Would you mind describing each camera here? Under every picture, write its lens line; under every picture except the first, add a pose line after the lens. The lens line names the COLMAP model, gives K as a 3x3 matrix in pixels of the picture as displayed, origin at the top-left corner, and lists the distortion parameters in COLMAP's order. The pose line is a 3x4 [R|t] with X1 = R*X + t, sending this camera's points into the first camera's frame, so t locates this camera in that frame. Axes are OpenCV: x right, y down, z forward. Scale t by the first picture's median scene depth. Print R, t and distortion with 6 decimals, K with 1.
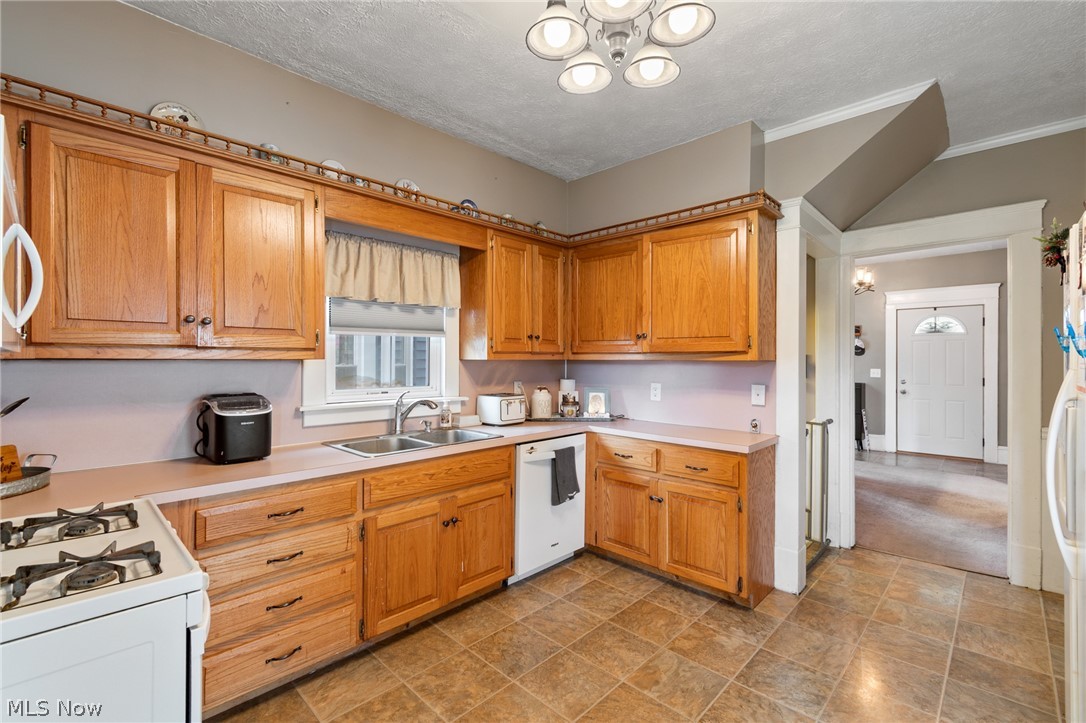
lens RADIAL K [[472.2, 0, 543.0], [0, 472.2, 361.5], [0, 0, 1]] dist [-0.001535, -0.000257]
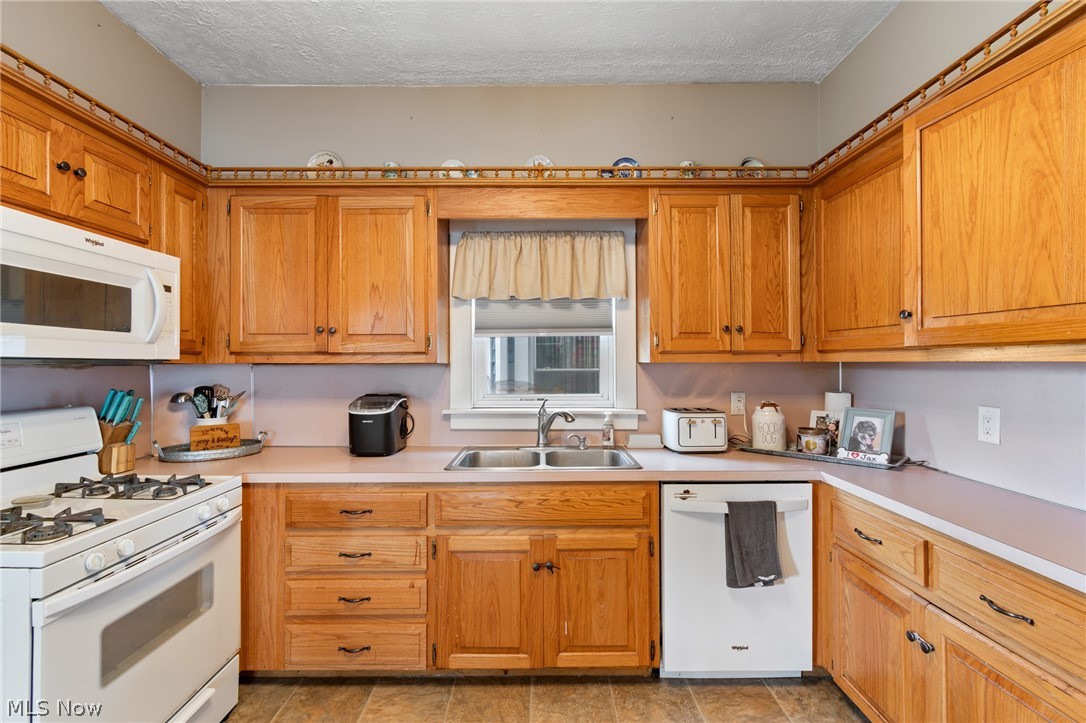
lens RADIAL K [[479.0, 0, 543.0], [0, 479.0, 361.5], [0, 0, 1]] dist [0.000728, -0.000070]
pose [[0.699446, -0.006305, -0.714658, 0.315696], [0.001791, 0.999973, -0.007070, -0.000286], [0.714684, 0.003666, 0.699438, 0.354624]]
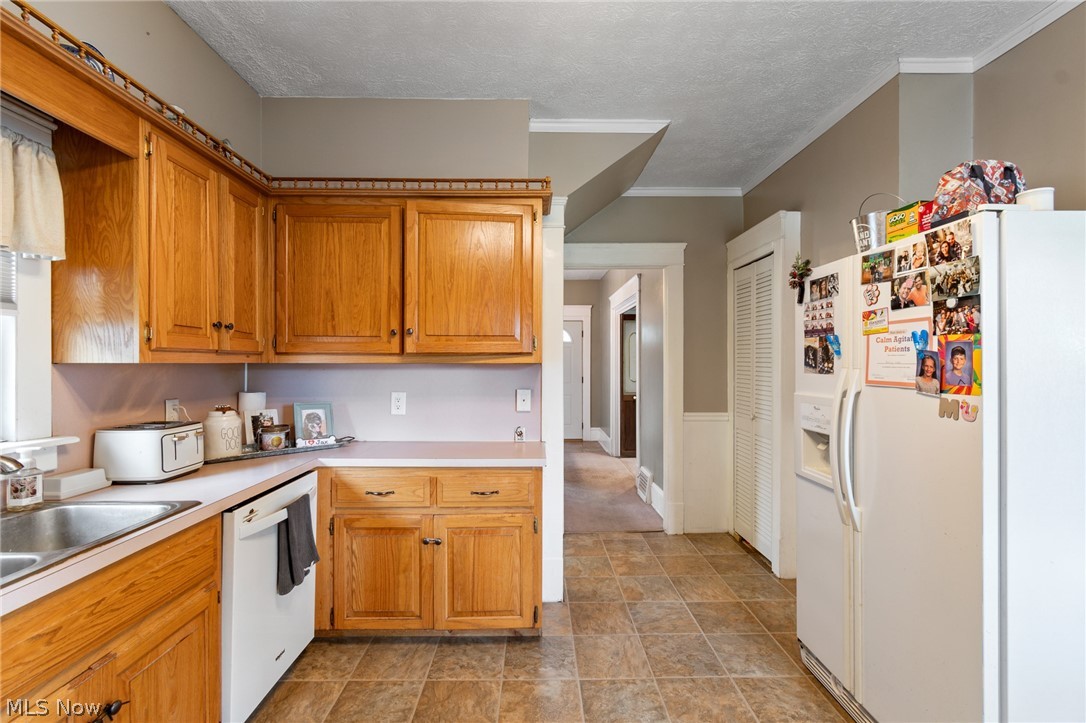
lens RADIAL K [[476.7, 0, 540.6], [0, 476.7, 364.0], [0, 0, 1]] dist [0.002202, -0.000598]
pose [[0.710690, -0.003231, 0.703498, -0.180238], [0.005053, 0.999987, -0.000512, -0.000235], [-0.703487, 0.003919, 0.710697, 0.305431]]
